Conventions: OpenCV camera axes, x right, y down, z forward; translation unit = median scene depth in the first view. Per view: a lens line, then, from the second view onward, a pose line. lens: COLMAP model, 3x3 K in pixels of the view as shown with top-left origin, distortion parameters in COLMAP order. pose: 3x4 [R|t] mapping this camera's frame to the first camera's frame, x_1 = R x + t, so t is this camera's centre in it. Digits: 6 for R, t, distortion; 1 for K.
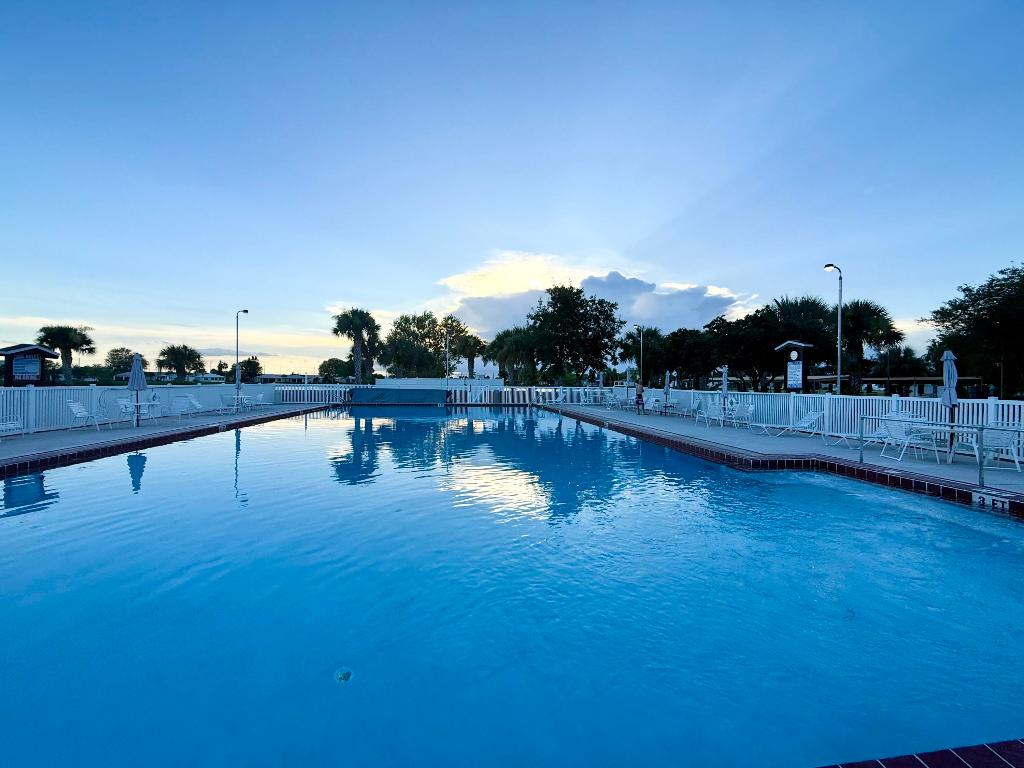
lens RADIAL K [[410.7, 0, 507.8], [0, 410.7, 384.4], [0, 0, 1]] dist [0.000362, -0.000230]
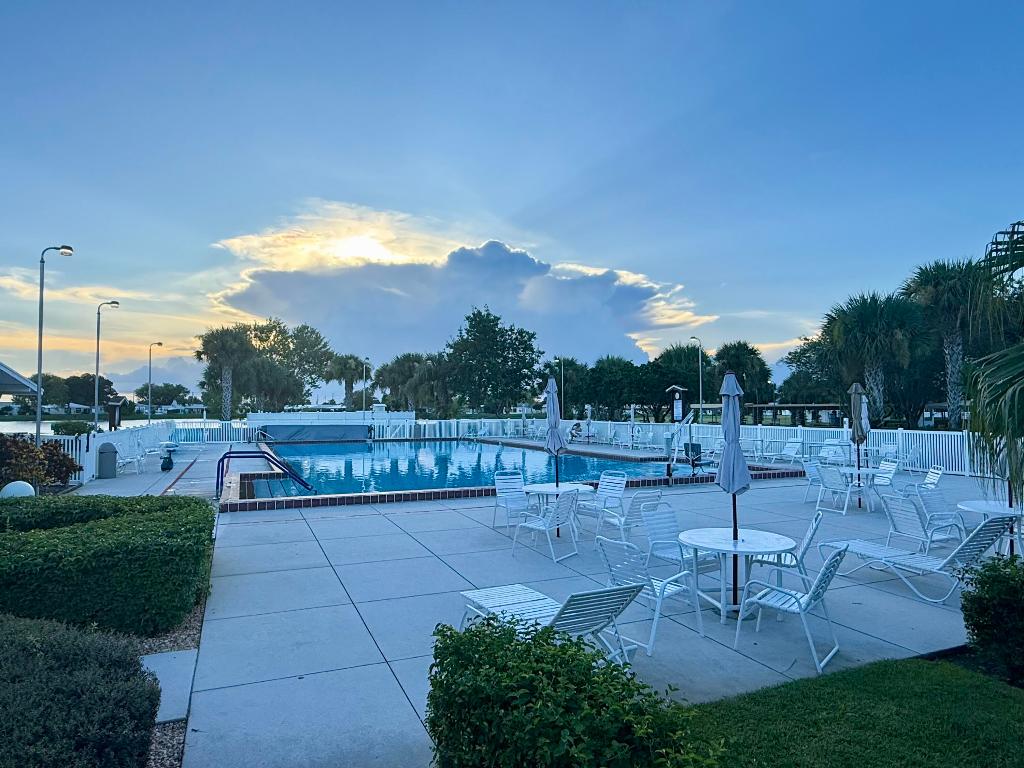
lens RADIAL K [[638.2, 0, 512.0], [0, 638.2, 384.0], [0, 0, 1]] dist [0.037893, 0.000050]
pose [[0.960996, -0.000060, 0.276562, -0.180264], [0.011695, 0.999114, -0.040419, -0.012398], [-0.276314, 0.042077, 0.960146, -0.381362]]
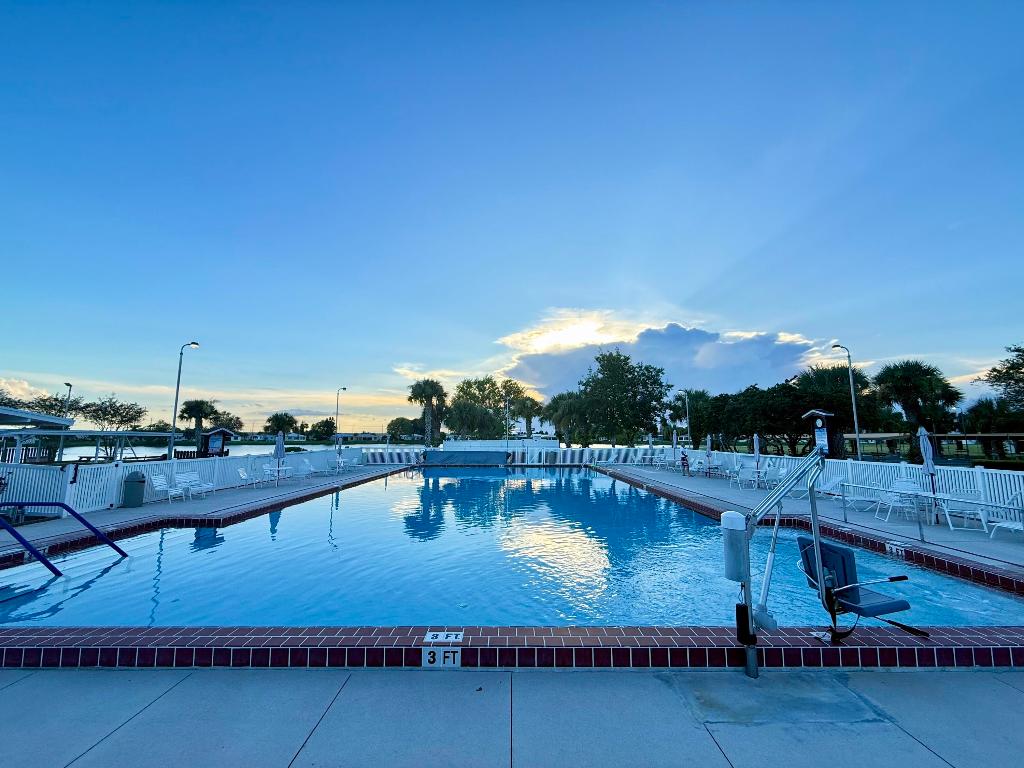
lens RADIAL K [[410.7, 0, 507.8], [0, 410.7, 384.4], [0, 0, 1]] dist [0.000362, -0.000230]
pose [[0.989838, -0.028049, -0.139407, 0.011082], [0.009121, 0.990858, -0.134599, -0.013551], [0.141908, 0.131959, 0.981045, -0.087864]]
